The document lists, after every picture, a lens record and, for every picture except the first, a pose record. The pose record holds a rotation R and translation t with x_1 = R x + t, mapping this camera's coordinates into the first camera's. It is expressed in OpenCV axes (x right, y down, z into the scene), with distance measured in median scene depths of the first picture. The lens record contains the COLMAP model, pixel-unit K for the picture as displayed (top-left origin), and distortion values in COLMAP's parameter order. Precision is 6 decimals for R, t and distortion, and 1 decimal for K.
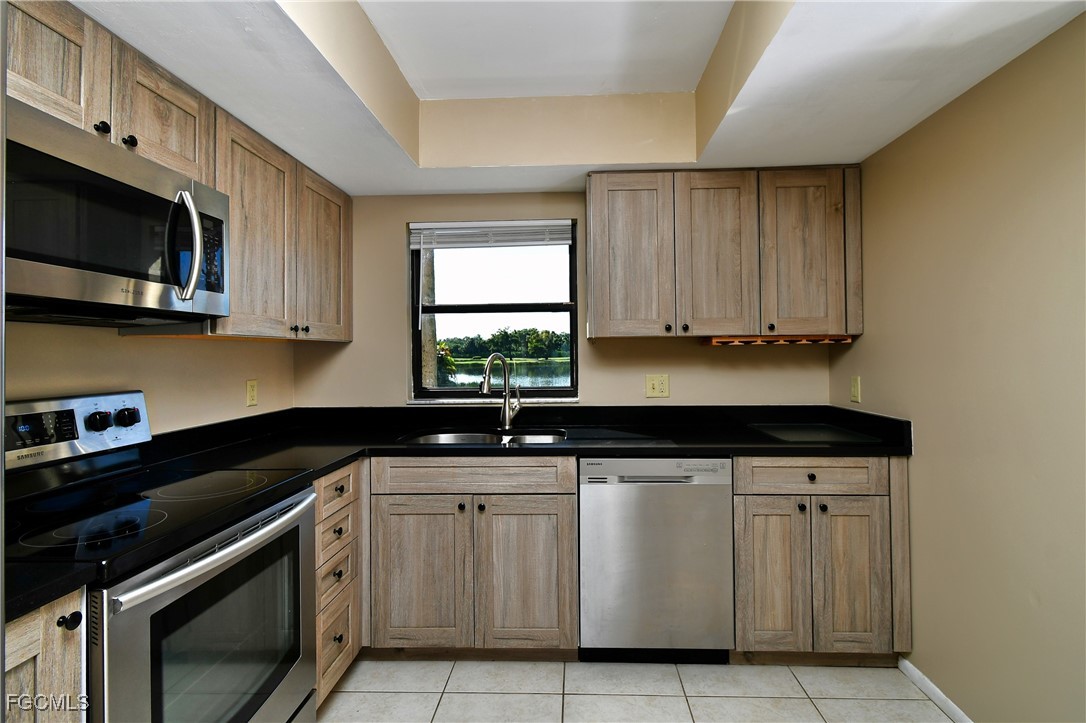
lens RADIAL K [[524.6, 0, 560.7], [0, 524.6, 346.6], [0, 0, 1]] dist [0.004120, -0.000915]
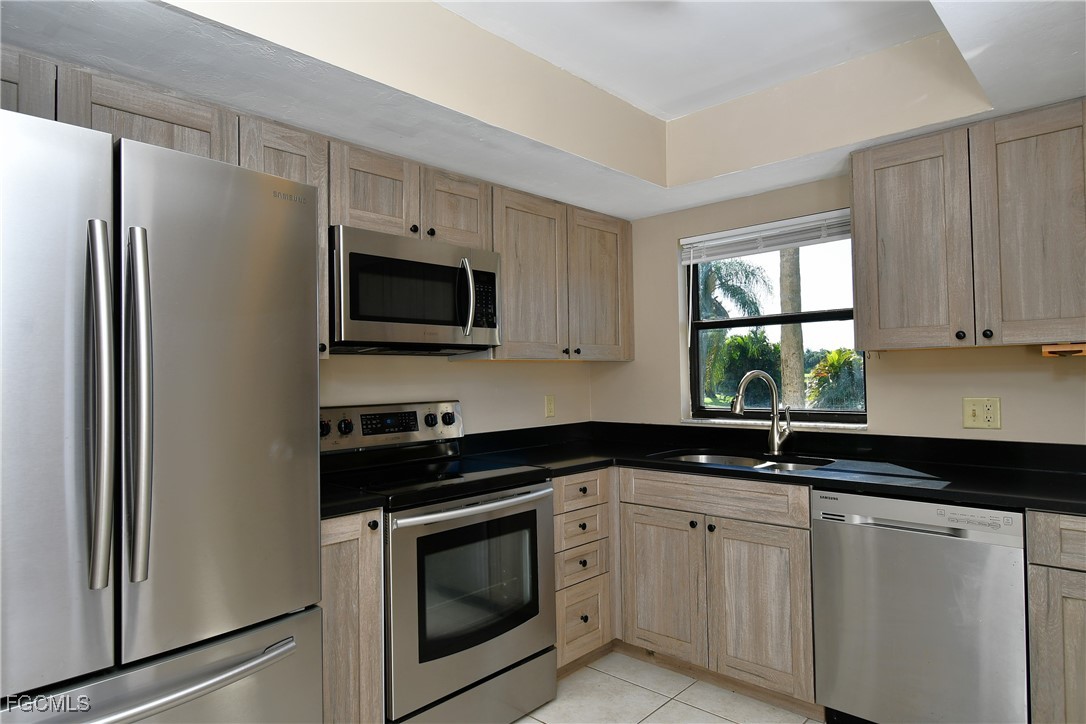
lens RADIAL K [[643.6, 0, 538.2], [0, 643.6, 363.3], [0, 0, 1]] dist [-0.005538, -0.002821]
pose [[0.746607, -0.015900, -0.665075, 0.410045], [0.018836, 0.999819, -0.002758, -0.005153], [0.664998, -0.010468, 0.746772, -0.109855]]
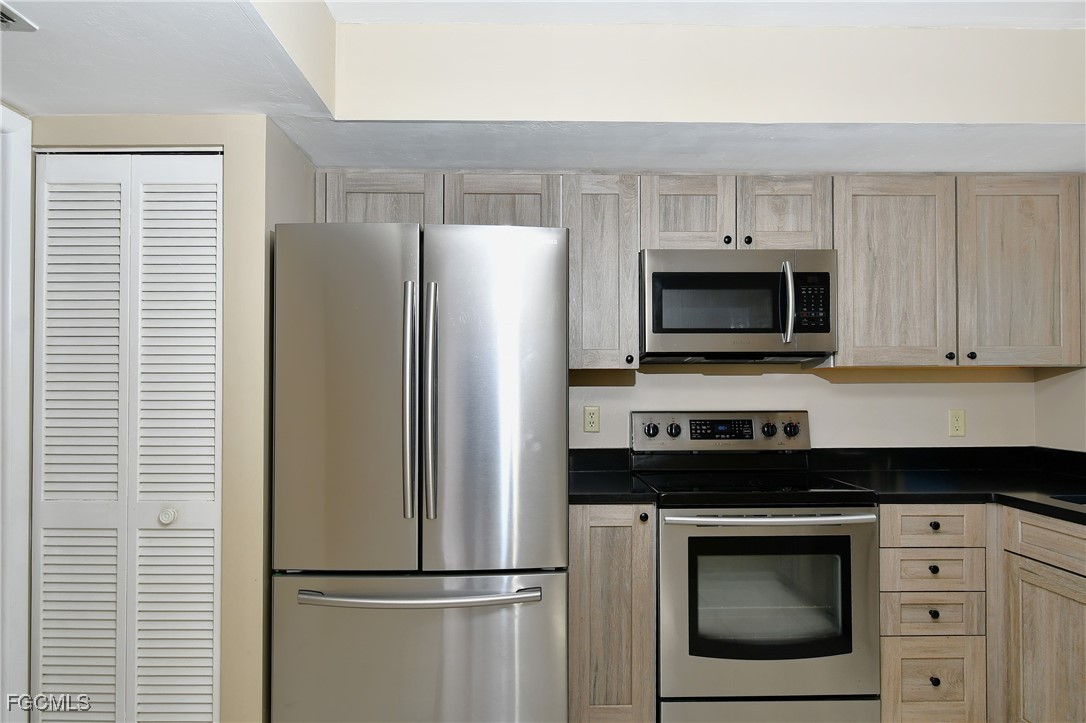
lens RADIAL K [[643.6, 0, 535.4], [0, 643.6, 382.4], [0, 0, 1]] dist [-0.005538, -0.002821]
pose [[0.032399, -0.001637, -0.999474, 0.648160], [0.016484, 0.999864, -0.001104, 0.002474], [0.999339, -0.016439, 0.032421, 0.223021]]
